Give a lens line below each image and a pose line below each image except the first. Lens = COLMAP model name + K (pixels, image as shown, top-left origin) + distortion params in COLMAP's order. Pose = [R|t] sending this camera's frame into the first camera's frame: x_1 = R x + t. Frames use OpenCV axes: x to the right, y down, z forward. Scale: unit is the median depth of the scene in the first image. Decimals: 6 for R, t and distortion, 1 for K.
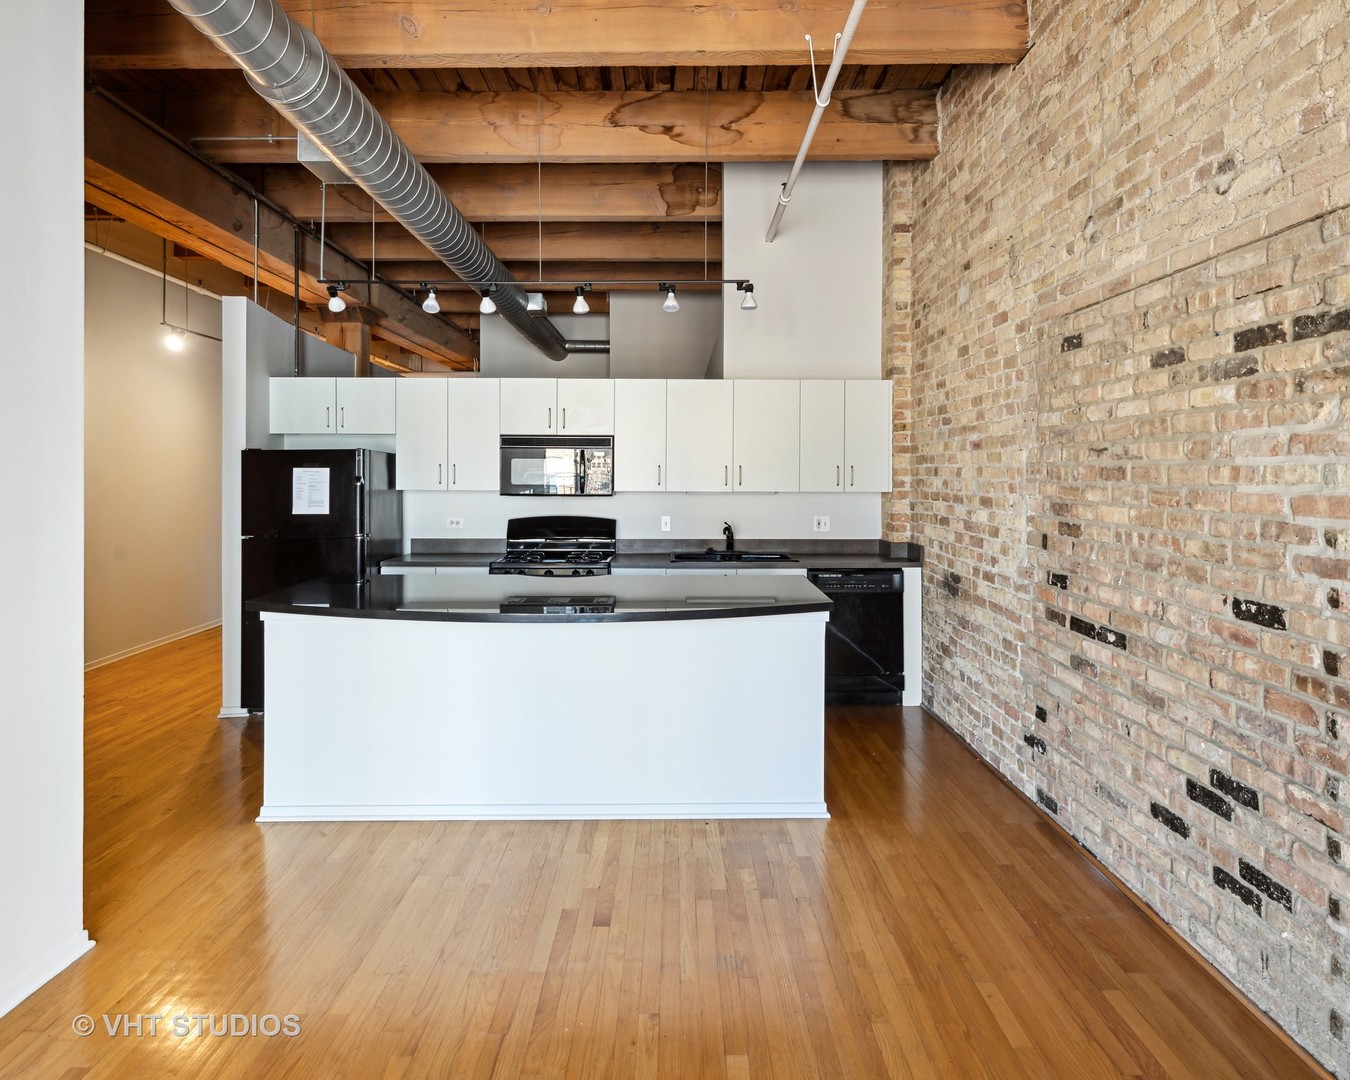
lens RADIAL K [[842.0, 0, 672.5], [0, 842.0, 468.3], [0, 0, 1]] dist [0.000041, 0.002643]
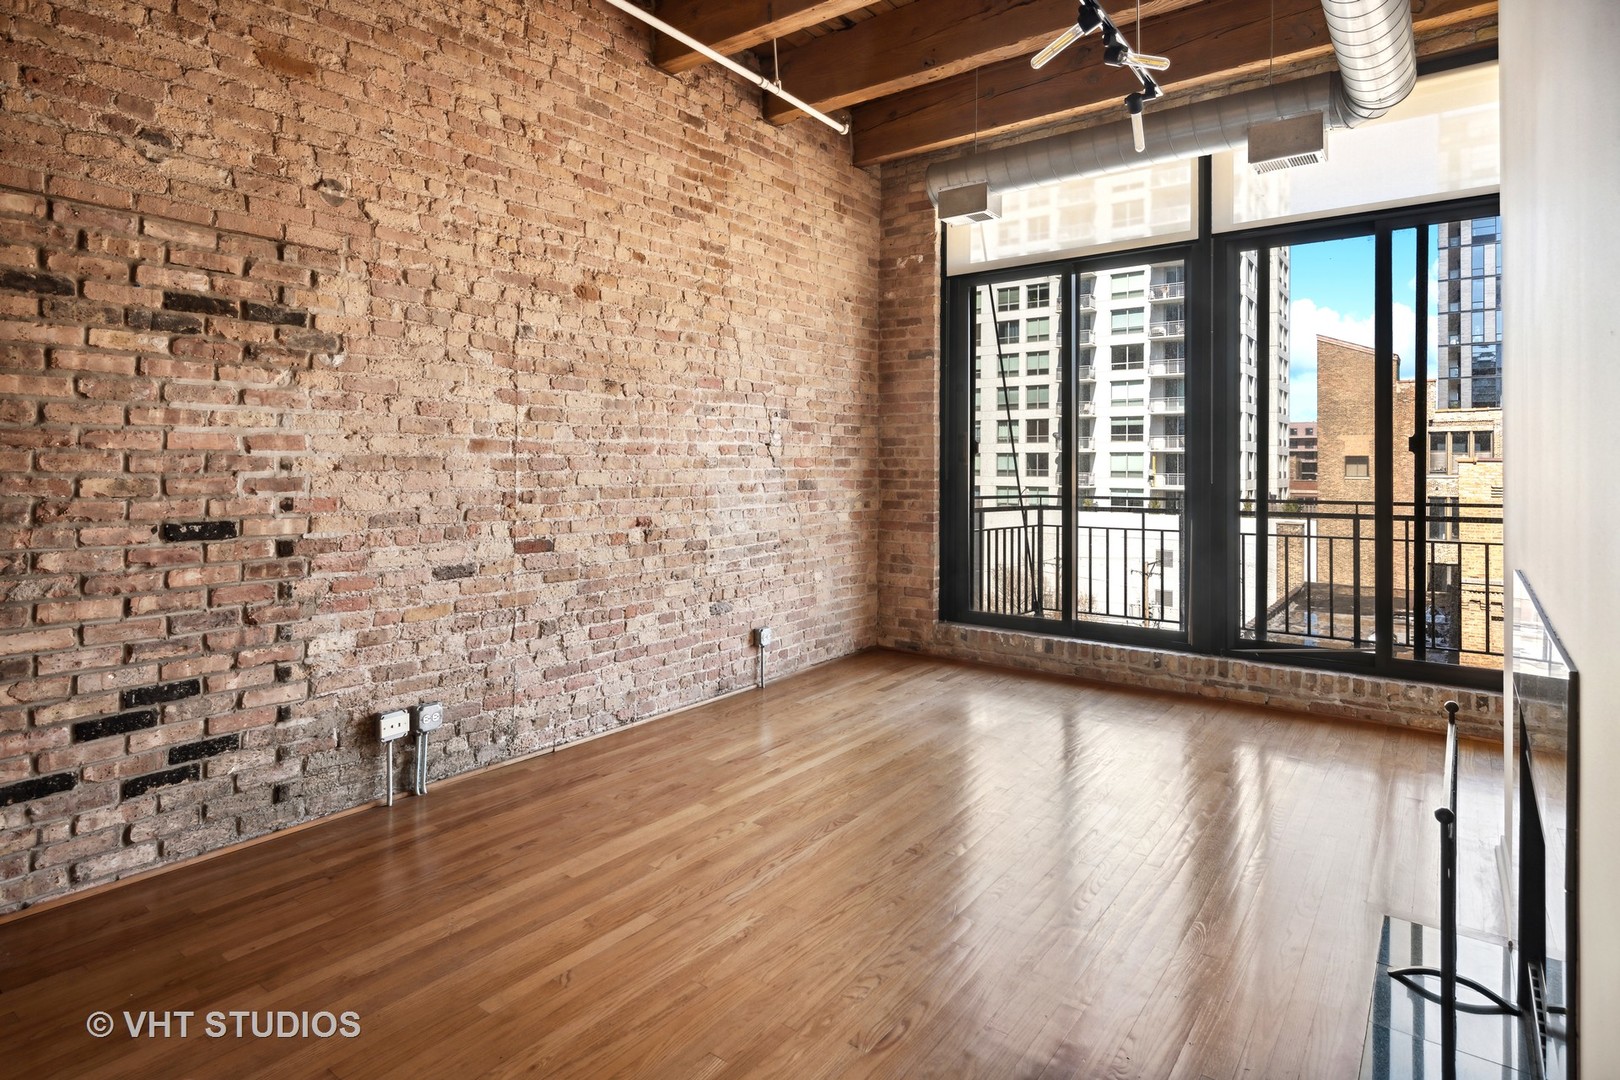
lens RADIAL K [[869.7, 0, 807.6], [0, 869.7, 461.5], [0, 0, 1]] dist [0.002218, -0.000139]
pose [[-0.801988, -0.002921, 0.597333, -0.346575], [-0.008345, 0.999945, -0.006314, 0.032568], [-0.597282, -0.010049, -0.801968, 0.676591]]
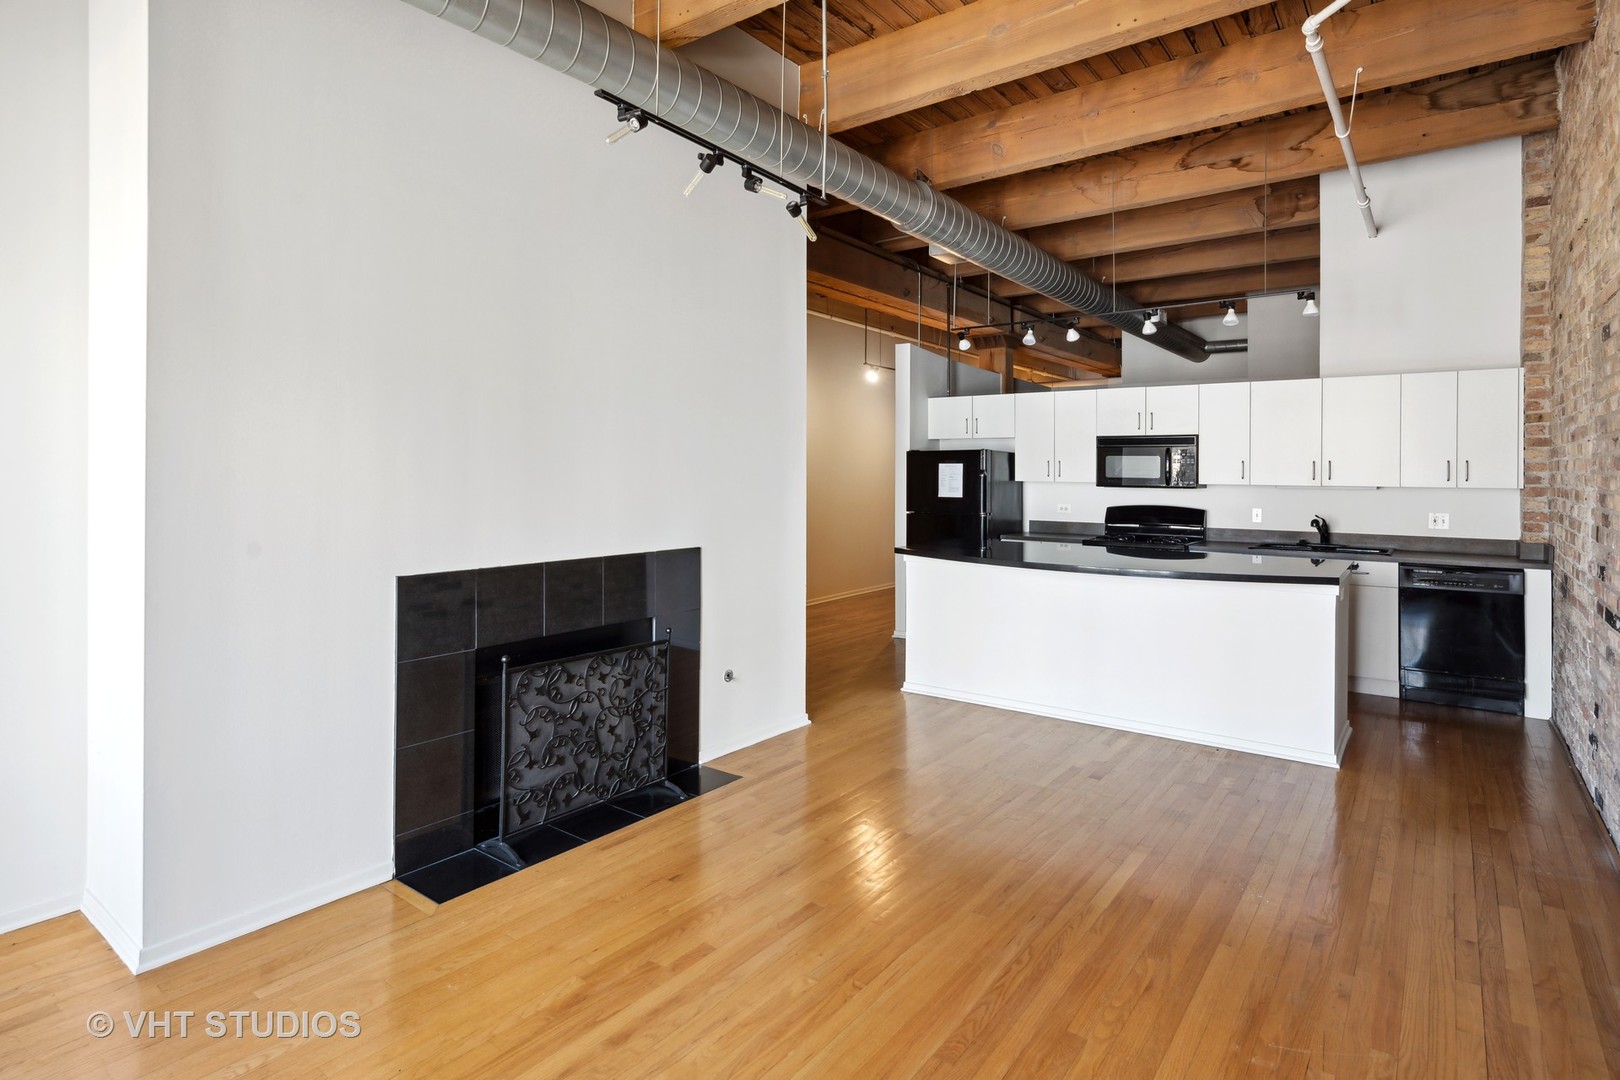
lens RADIAL K [[837.8, 0, 799.3], [0, 837.8, 479.4], [0, 0, 1]] dist [0.002413, 0.000695]
pose [[0.793178, 0.008692, -0.608928, 0.218203], [-0.001605, 0.999925, 0.012182, 0.009350], [0.608988, -0.008685, 0.793132, -0.248695]]
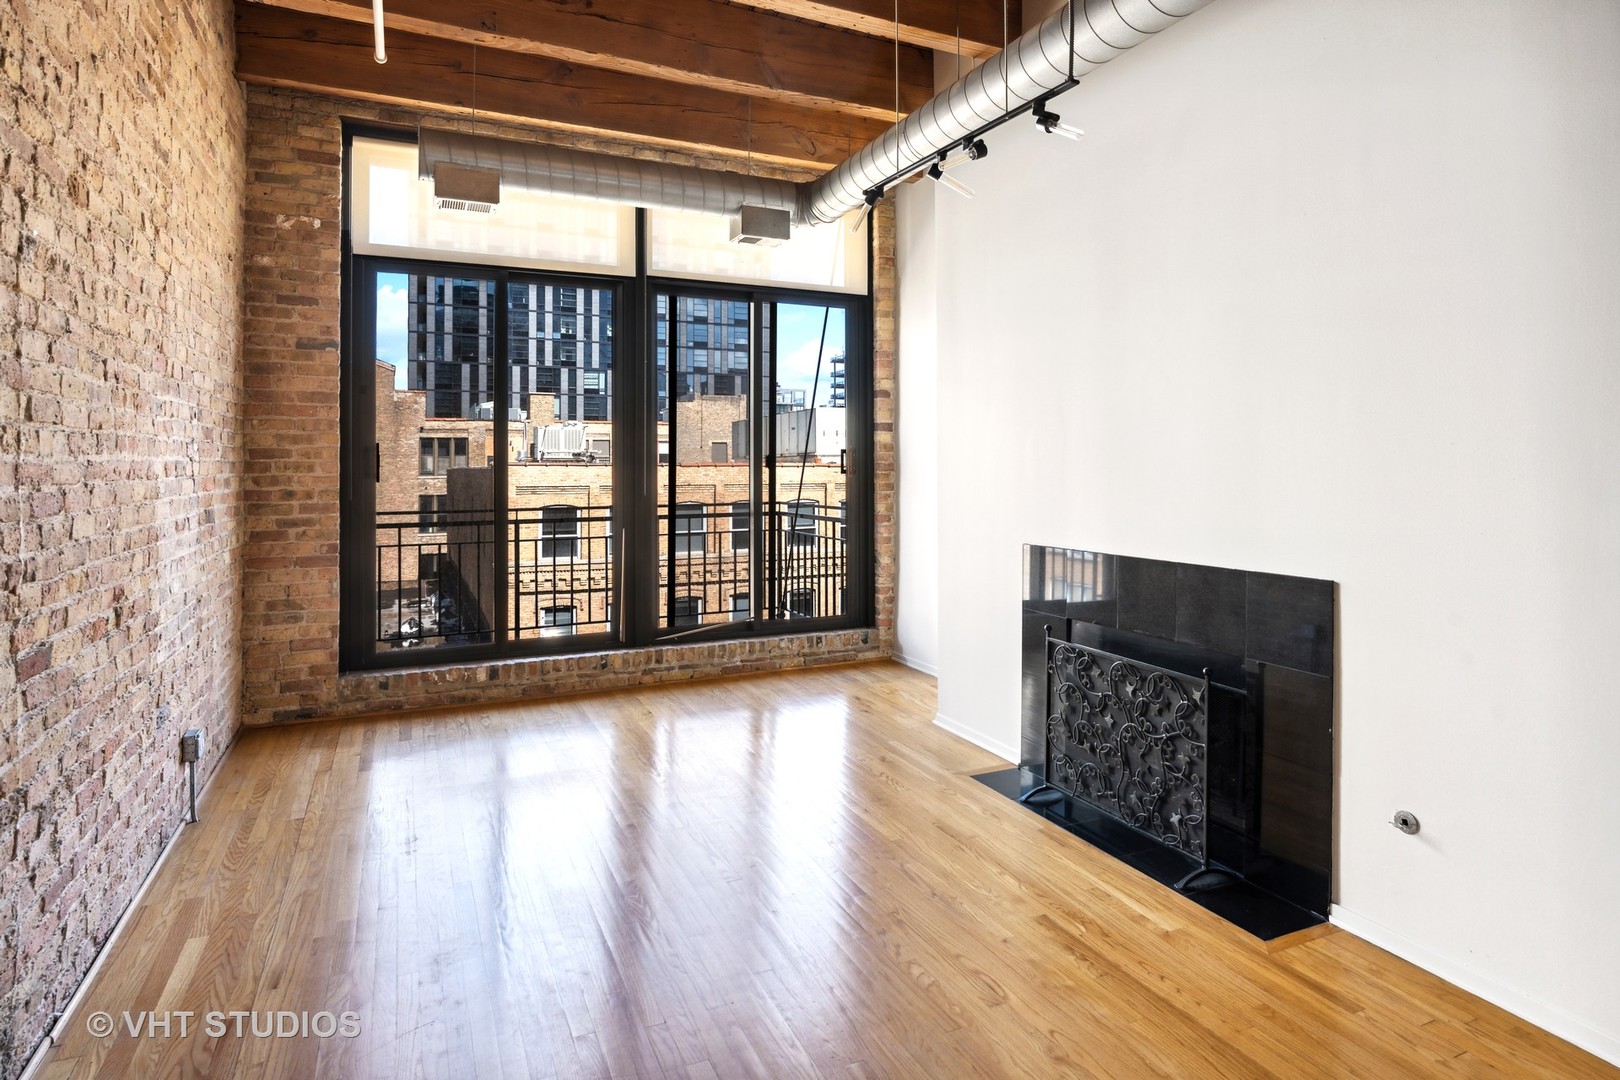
lens RADIAL K [[869.7, 0, 806.5], [0, 869.7, 467.2], [0, 0, 1]] dist [0.002218, -0.000139]
pose [[-0.907117, 0.000133, -0.420879, 0.167776], [0.002415, 0.999985, -0.004889, 0.016552], [0.420872, -0.005452, -0.907104, 0.714144]]
